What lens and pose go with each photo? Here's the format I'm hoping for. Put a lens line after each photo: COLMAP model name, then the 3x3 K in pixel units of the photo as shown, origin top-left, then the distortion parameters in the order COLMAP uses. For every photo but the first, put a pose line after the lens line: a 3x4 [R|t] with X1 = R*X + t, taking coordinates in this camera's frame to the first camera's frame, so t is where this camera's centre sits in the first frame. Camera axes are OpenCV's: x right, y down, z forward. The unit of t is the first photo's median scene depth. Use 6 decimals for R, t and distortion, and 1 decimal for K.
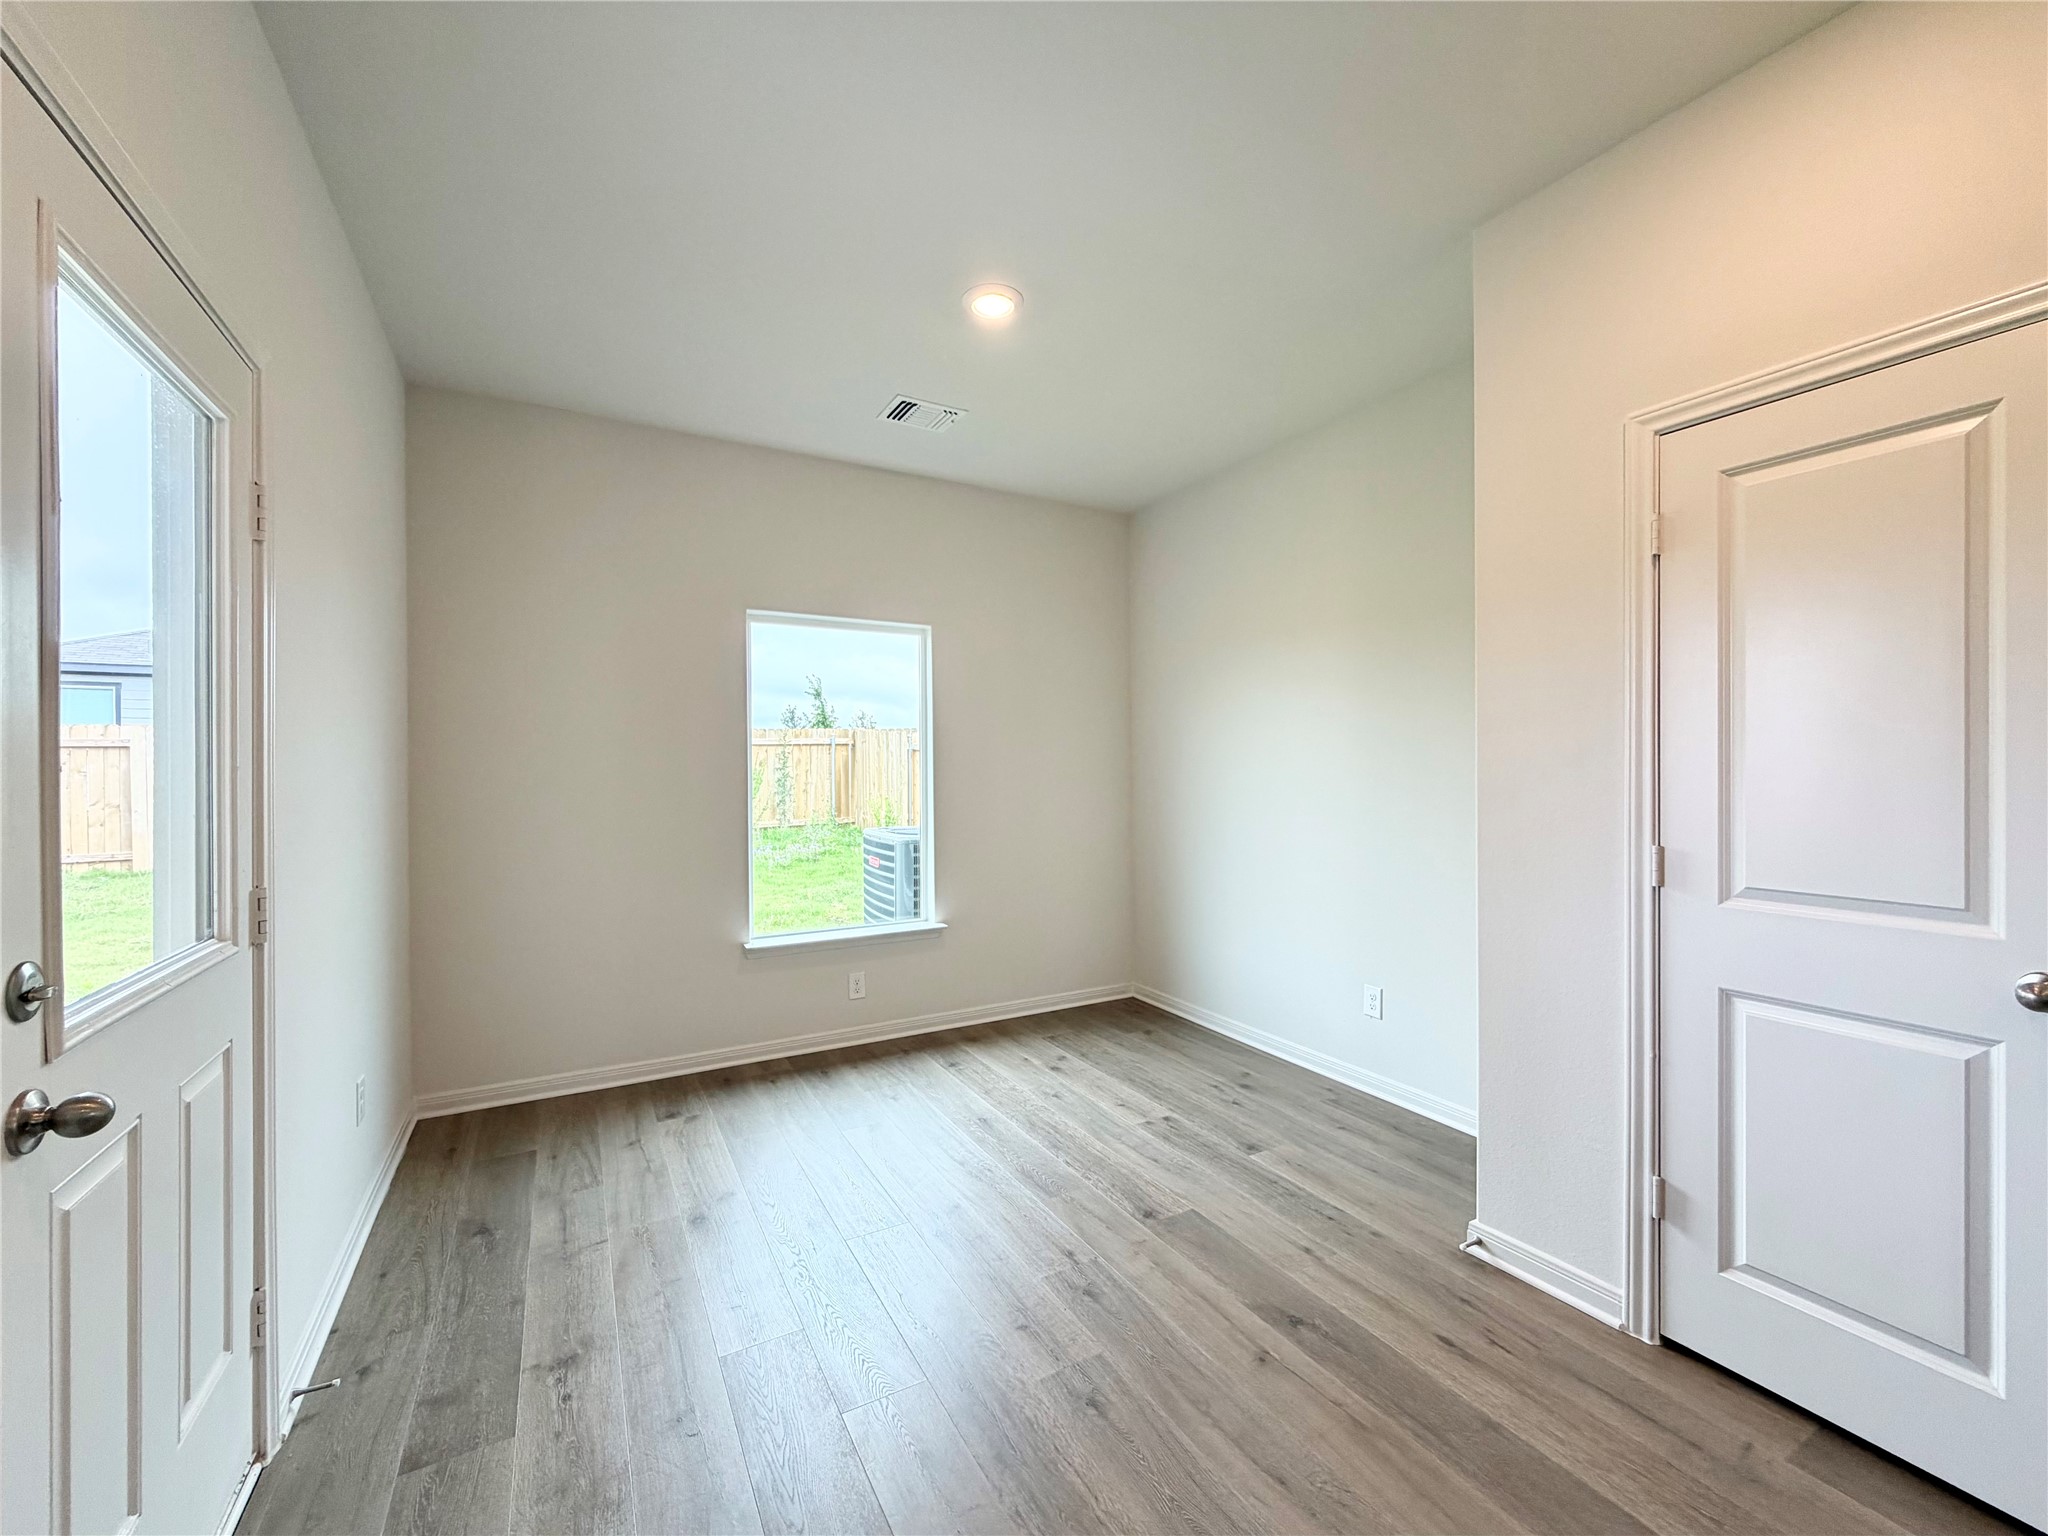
lens RADIAL K [[817.2, 0, 1022.1], [0, 817.2, 769.0], [0, 0, 1]] dist [0.000162, 0.000035]
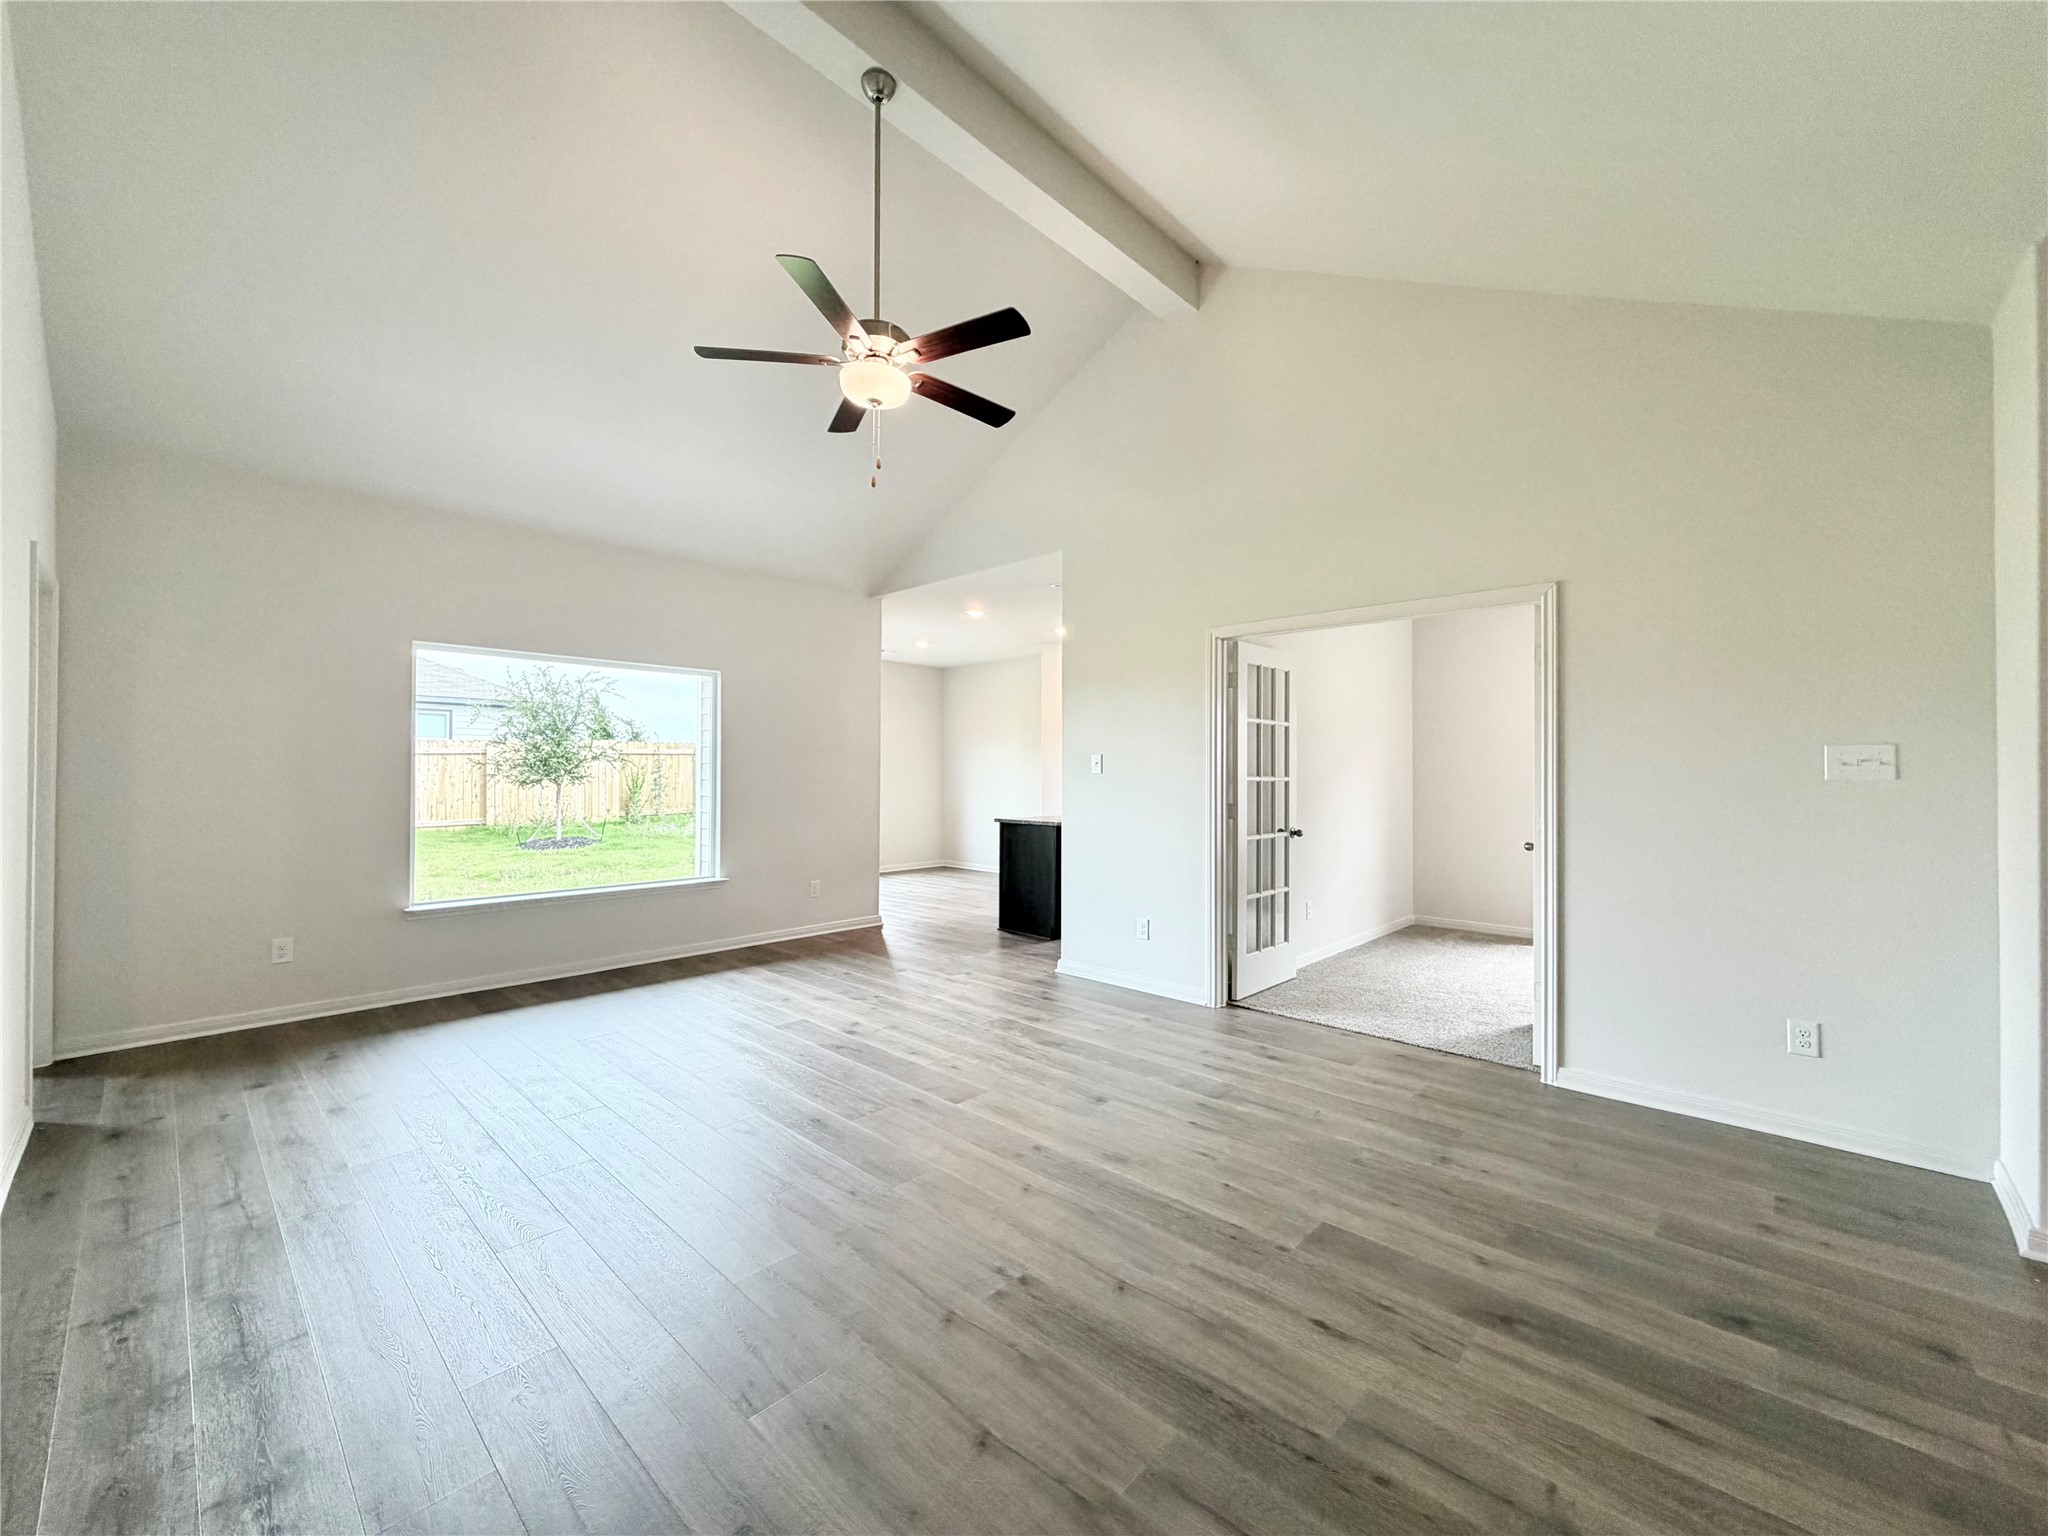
lens RADIAL K [[817.2, 0, 1018.5], [0, 817.2, 766.1], [0, 0, 1]] dist [0.000162, 0.000035]
pose [[0.954795, 0.011031, 0.297061, -0.660263], [-0.007420, 0.999884, -0.013280, 0.019363], [-0.297173, 0.010476, 0.954766, -2.433836]]
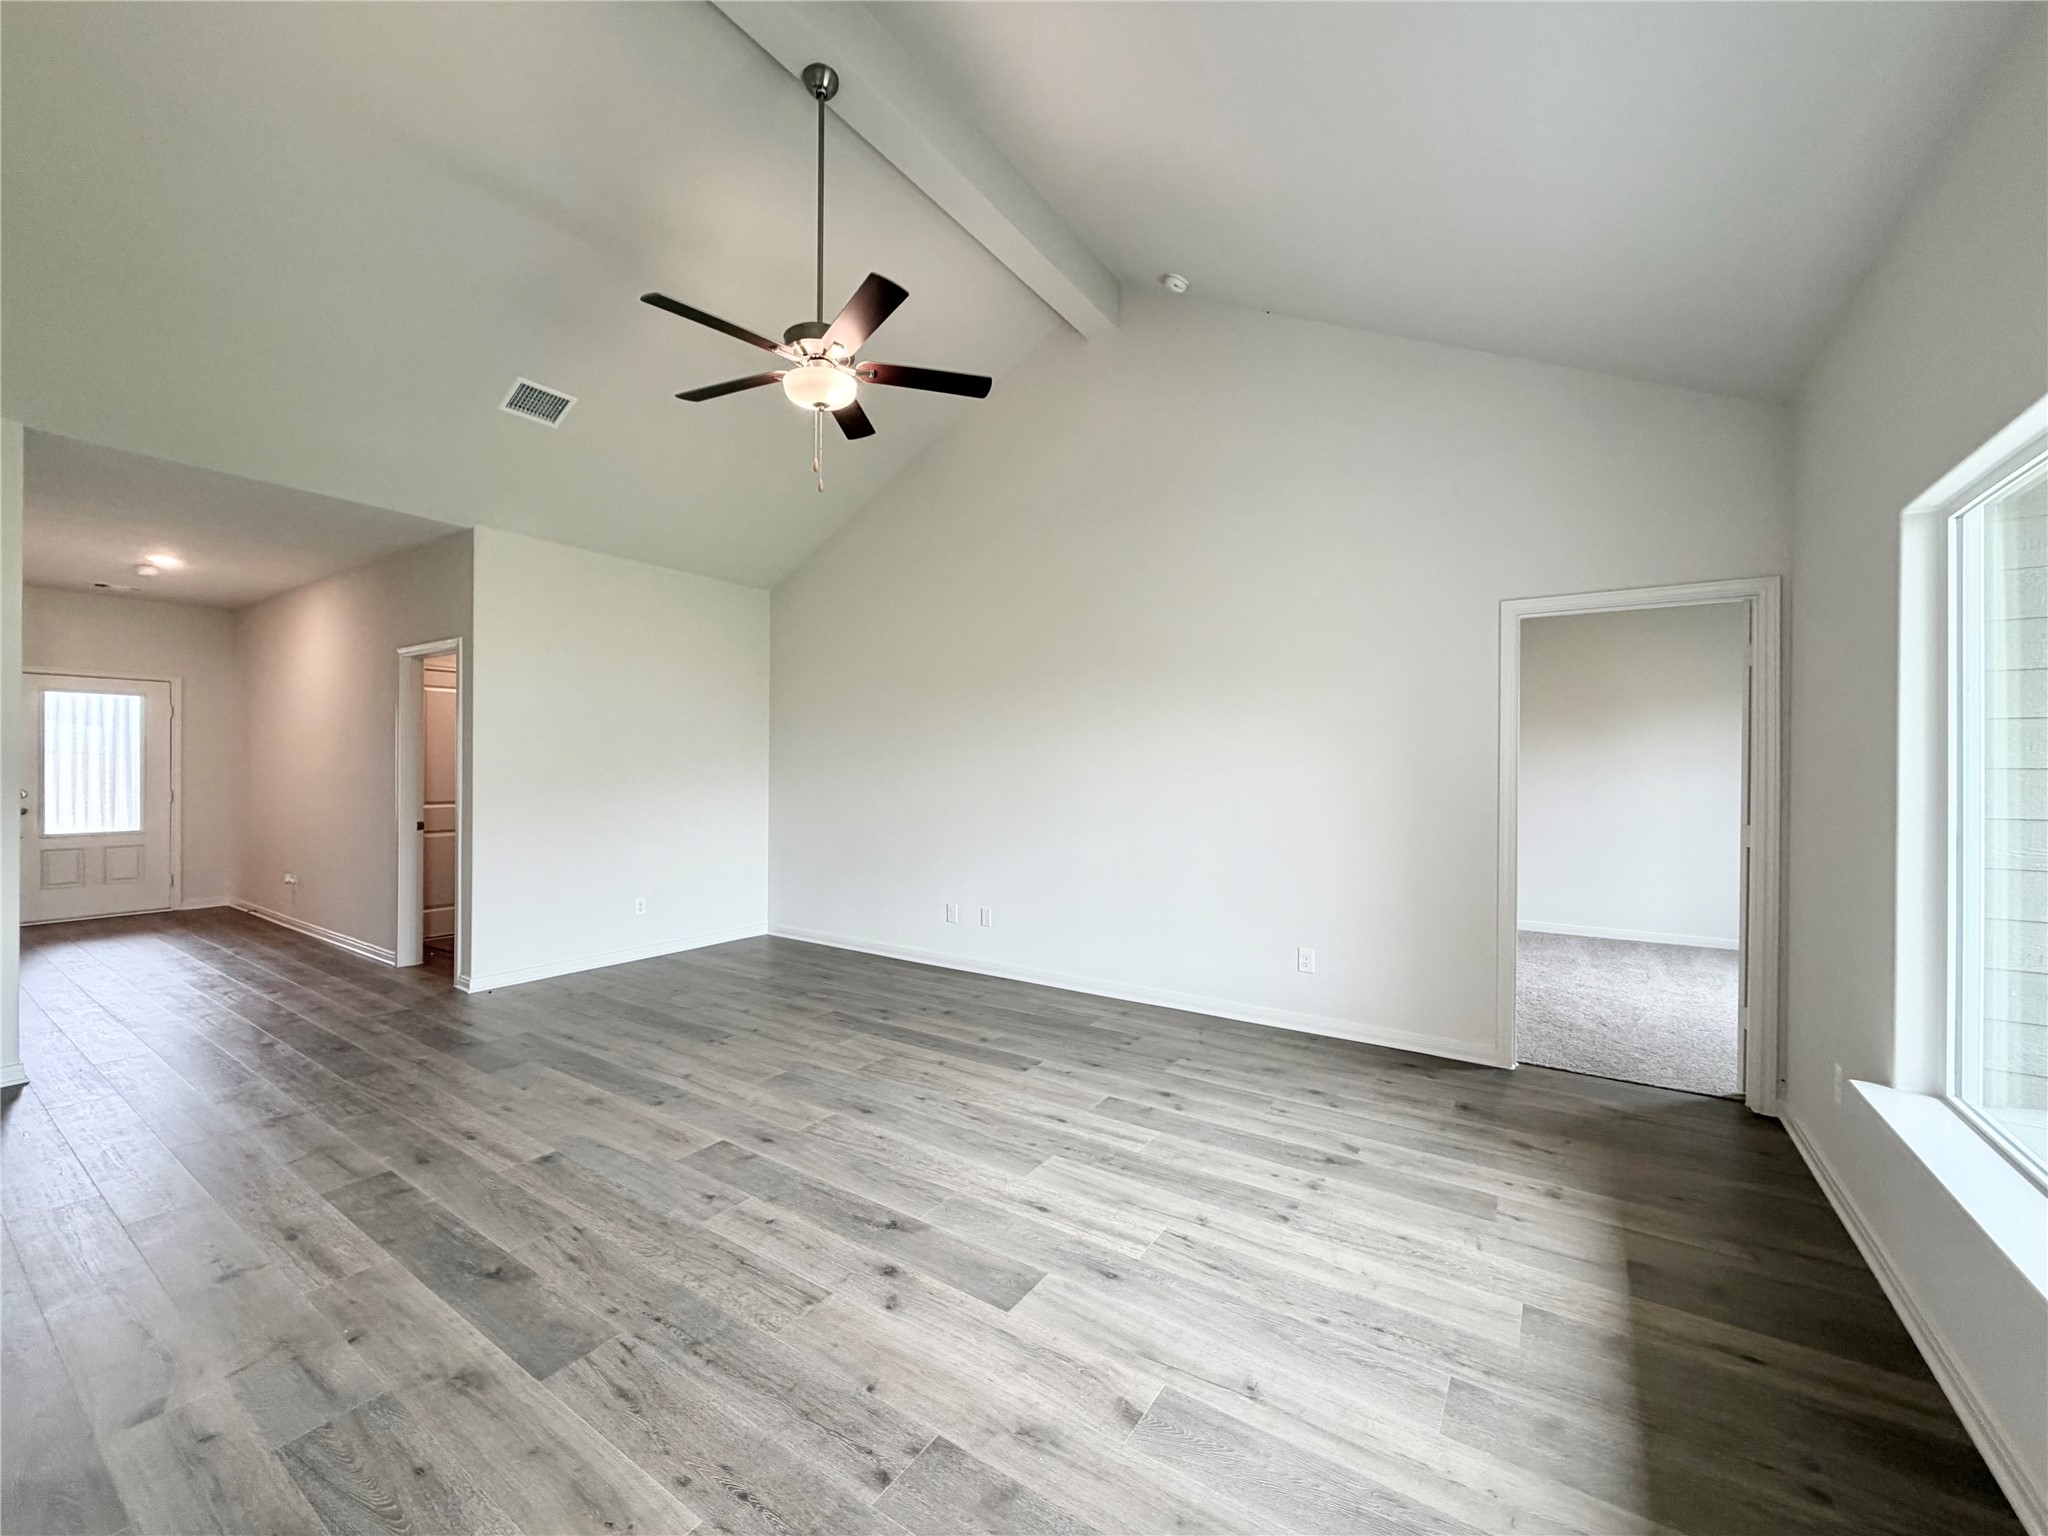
lens RADIAL K [[817.2, 0, 1024.0], [0, 817.2, 770.1], [0, 0, 1]] dist [0.000162, 0.000035]
pose [[-0.891798, -0.003798, -0.452417, -0.250463], [-0.006982, 0.999961, 0.005369, -0.007137], [0.452379, 0.007947, -0.891790, -0.106188]]
